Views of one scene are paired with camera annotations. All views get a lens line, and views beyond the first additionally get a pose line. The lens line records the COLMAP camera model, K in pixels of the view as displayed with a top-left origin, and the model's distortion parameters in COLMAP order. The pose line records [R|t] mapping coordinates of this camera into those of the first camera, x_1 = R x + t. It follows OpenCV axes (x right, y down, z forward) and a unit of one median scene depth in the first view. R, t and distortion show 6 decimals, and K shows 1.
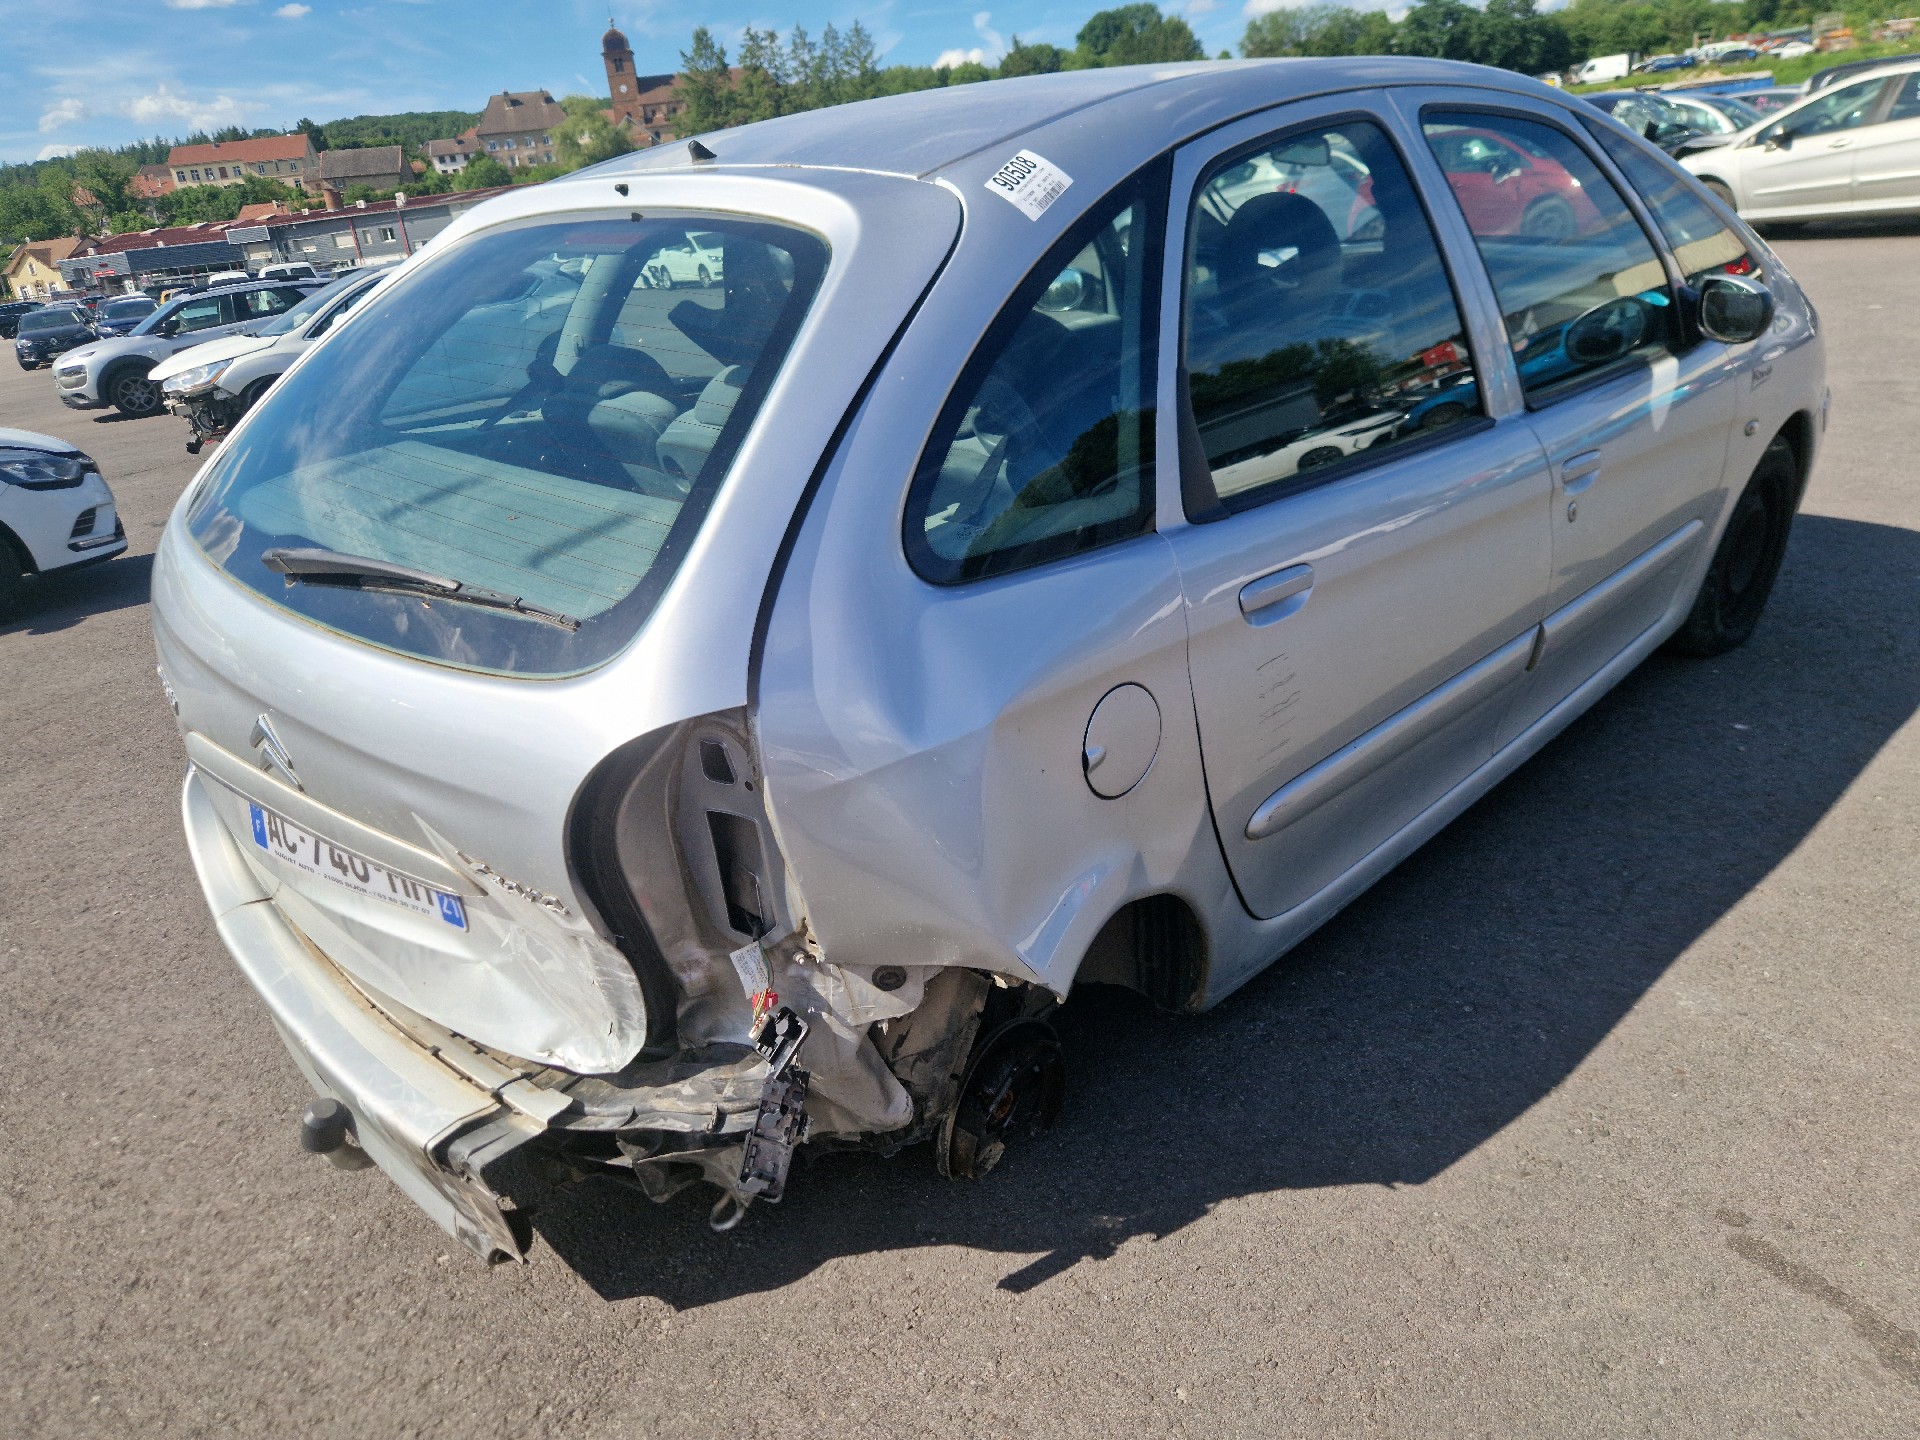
lens RADIAL K [[1228.6, 0, 894.7], [0, 1228.6, 718.6], [0, 0, 1]] dist [0.051264, -0.033764]
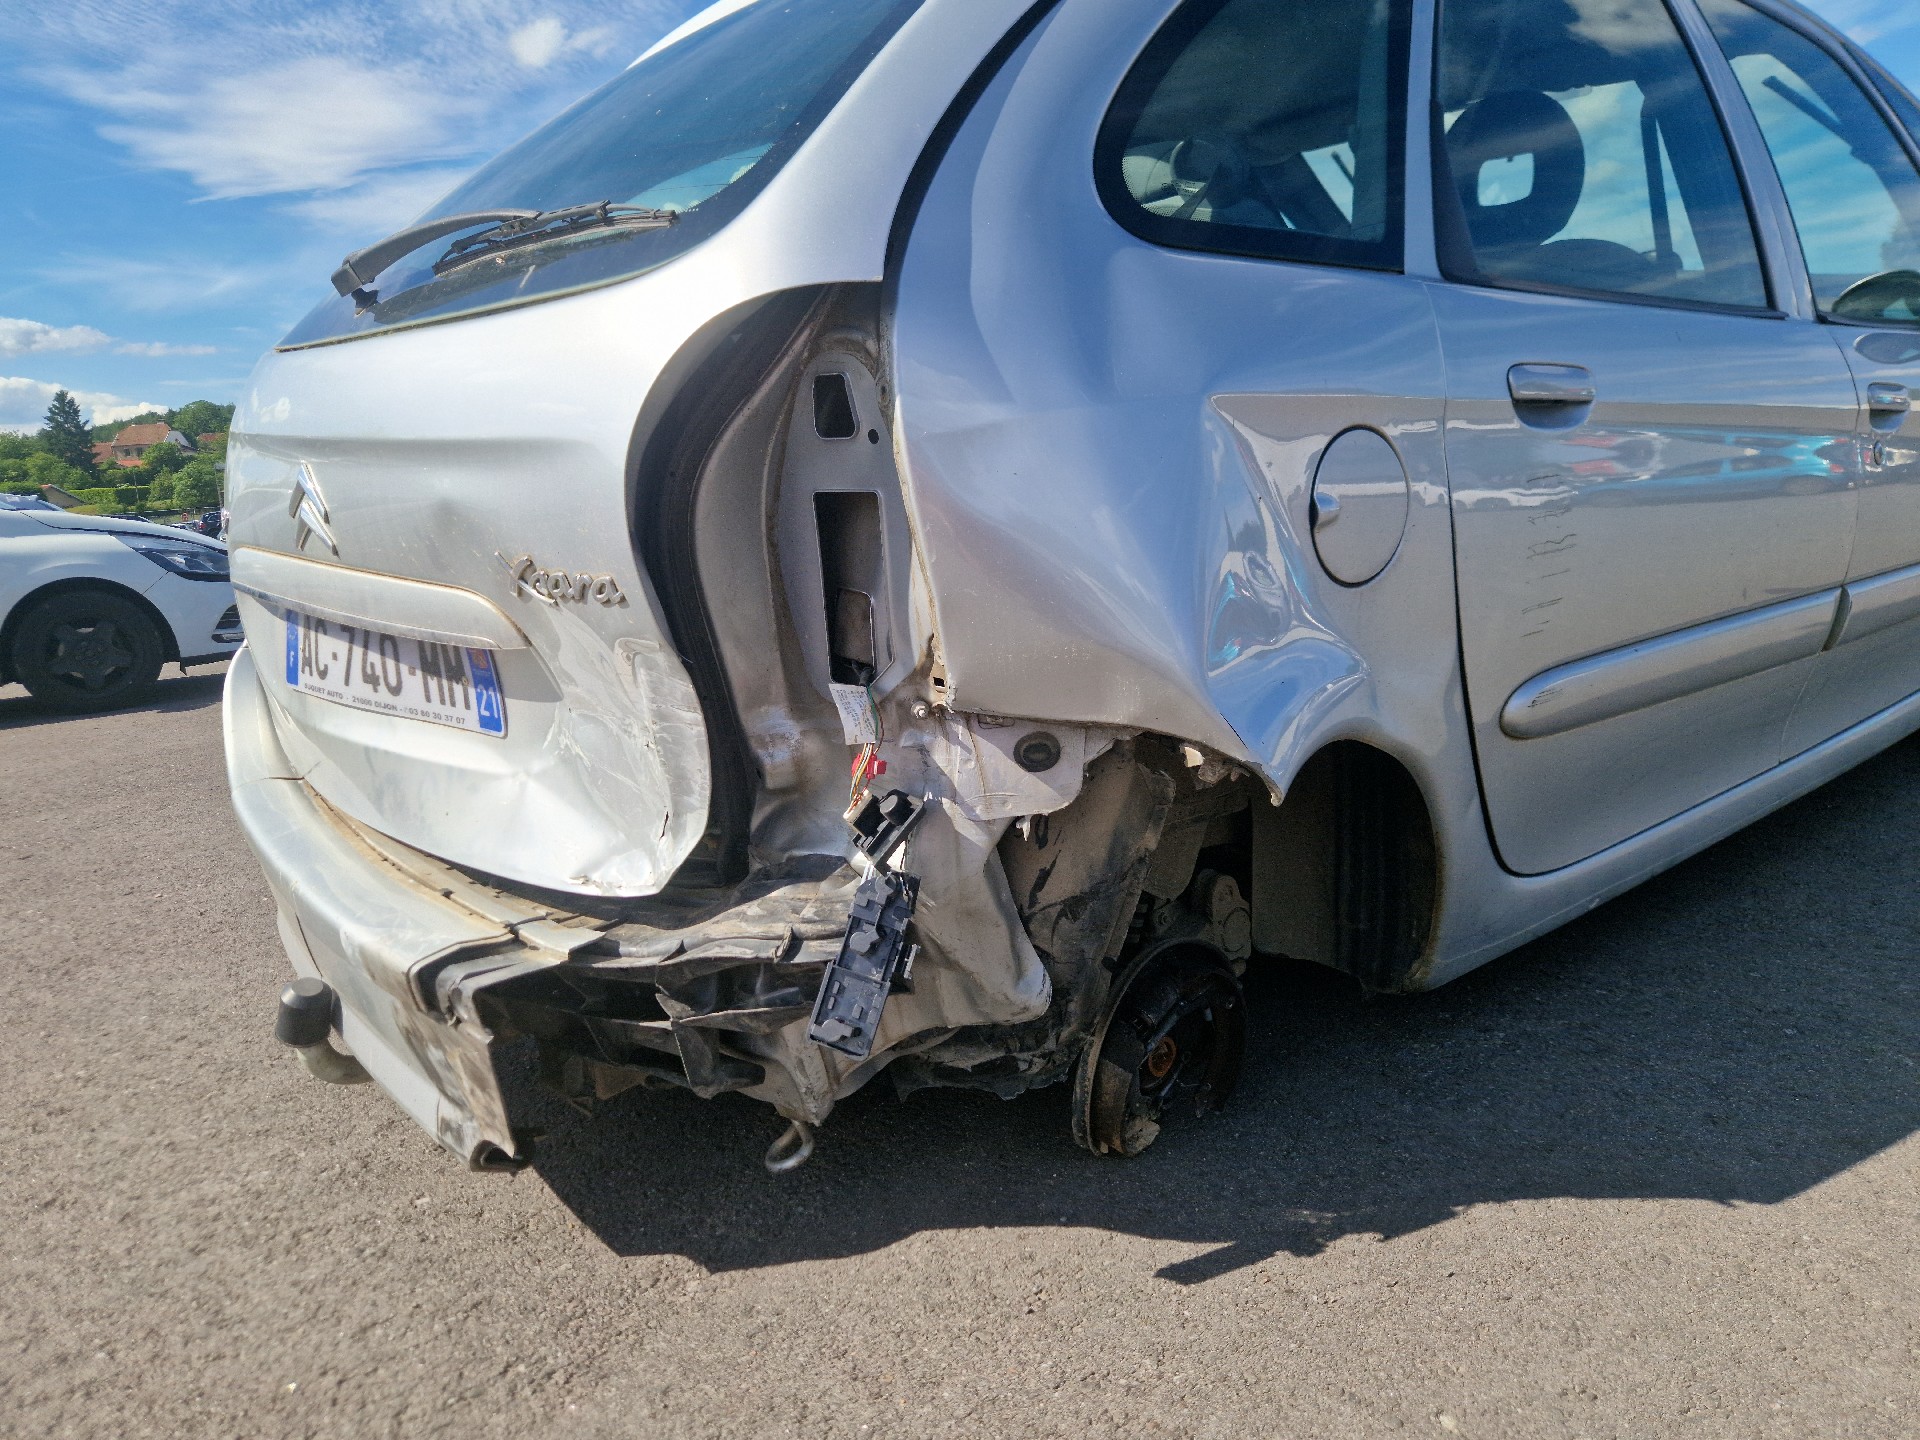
lens RADIAL K [[1228.6, 0, 894.7], [0, 1228.6, 718.6], [0, 0, 1]] dist [0.051264, -0.033764]
pose [[0.993653, 0.062672, -0.093414, -0.019148], [-0.079098, 0.979725, -0.184070, 0.291200], [0.079984, 0.190290, 0.978464, 0.234479]]
